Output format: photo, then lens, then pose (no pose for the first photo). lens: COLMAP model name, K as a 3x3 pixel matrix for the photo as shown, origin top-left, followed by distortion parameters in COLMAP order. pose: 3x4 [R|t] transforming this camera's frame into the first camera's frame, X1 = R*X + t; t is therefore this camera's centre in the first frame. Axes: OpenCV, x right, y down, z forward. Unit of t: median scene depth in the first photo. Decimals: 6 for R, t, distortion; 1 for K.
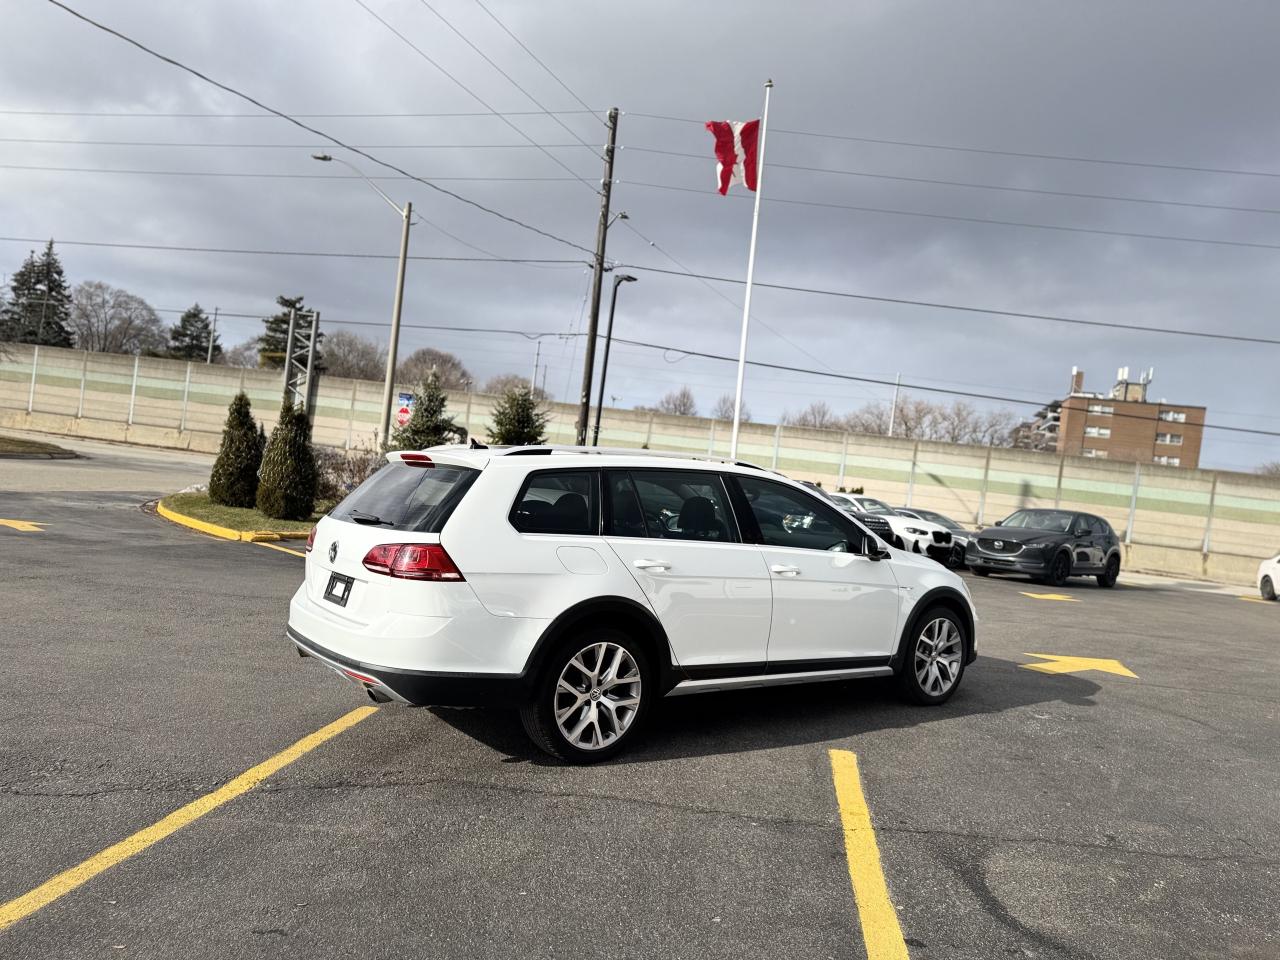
lens RADIAL K [[872.9, 0, 642.9], [0, 872.9, 476.5], [0, 0, 1]] dist [0.038286, -0.018931]
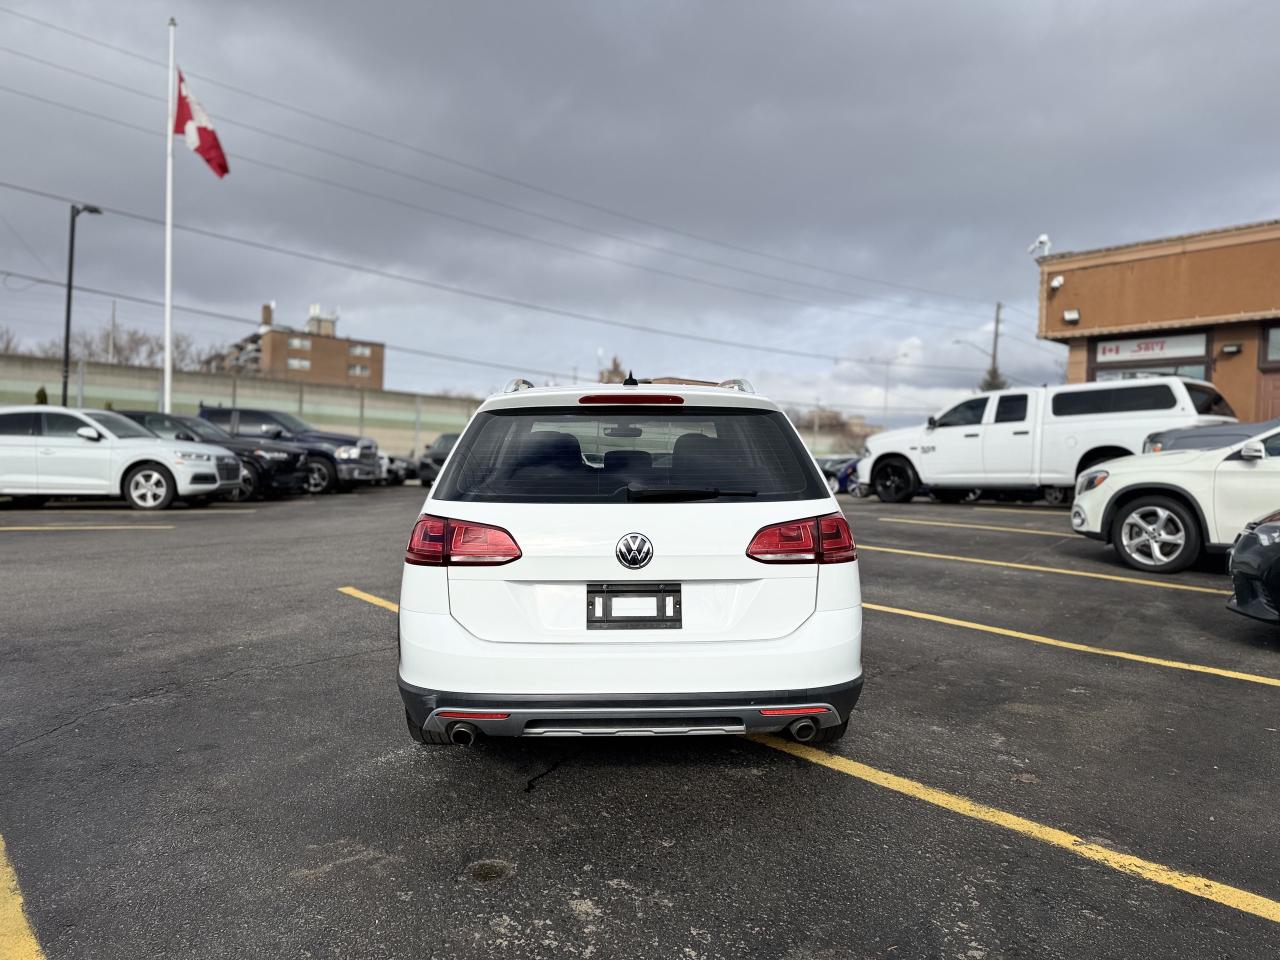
lens RADIAL K [[872.9, 0, 642.9], [0, 872.9, 476.2], [0, 0, 1]] dist [0.038286, -0.018931]
pose [[0.357409, -0.131018, 0.924712, -0.348927], [0.039751, 0.991348, 0.125096, -0.031874], [-0.933102, -0.007952, 0.359525, 0.218895]]
